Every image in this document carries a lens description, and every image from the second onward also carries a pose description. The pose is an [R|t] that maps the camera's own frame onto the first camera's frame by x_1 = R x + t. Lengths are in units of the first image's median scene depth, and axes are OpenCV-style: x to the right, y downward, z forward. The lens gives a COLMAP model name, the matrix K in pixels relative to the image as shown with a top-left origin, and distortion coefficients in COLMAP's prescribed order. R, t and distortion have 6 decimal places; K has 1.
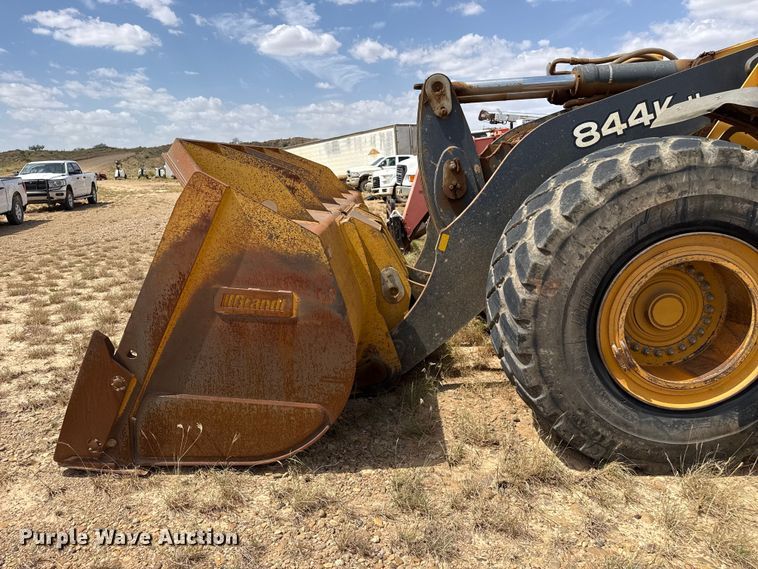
lens RADIAL K [[534.0, 0, 378.7], [0, 534.0, 299.7], [0, 0, 1]] dist [0.006134, -0.005199]
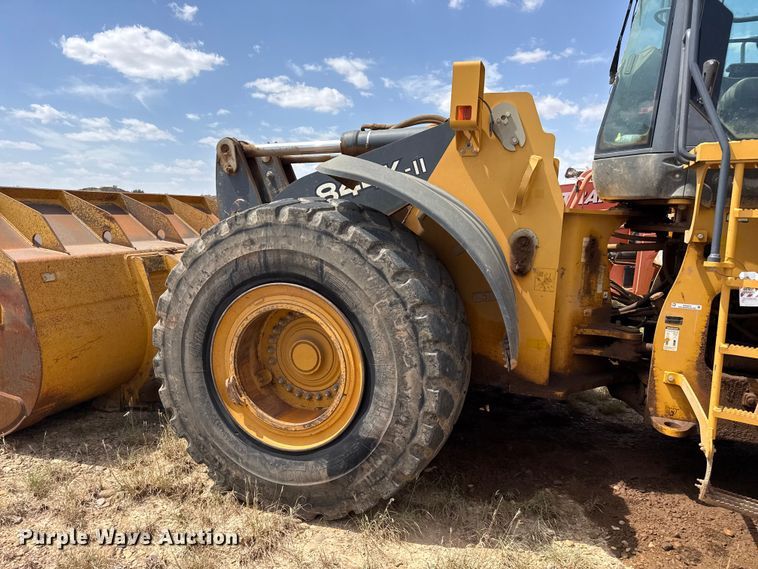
lens RADIAL K [[531.9, 0, 382.8], [0, 531.9, 304.0], [0, 0, 1]] dist [0.097897, -0.157675]
pose [[0.953126, 0.090375, -0.288761, 1.040670], [-0.115288, 0.990832, -0.070431, -0.028004], [0.279748, 0.100420, 0.954807, 0.015679]]
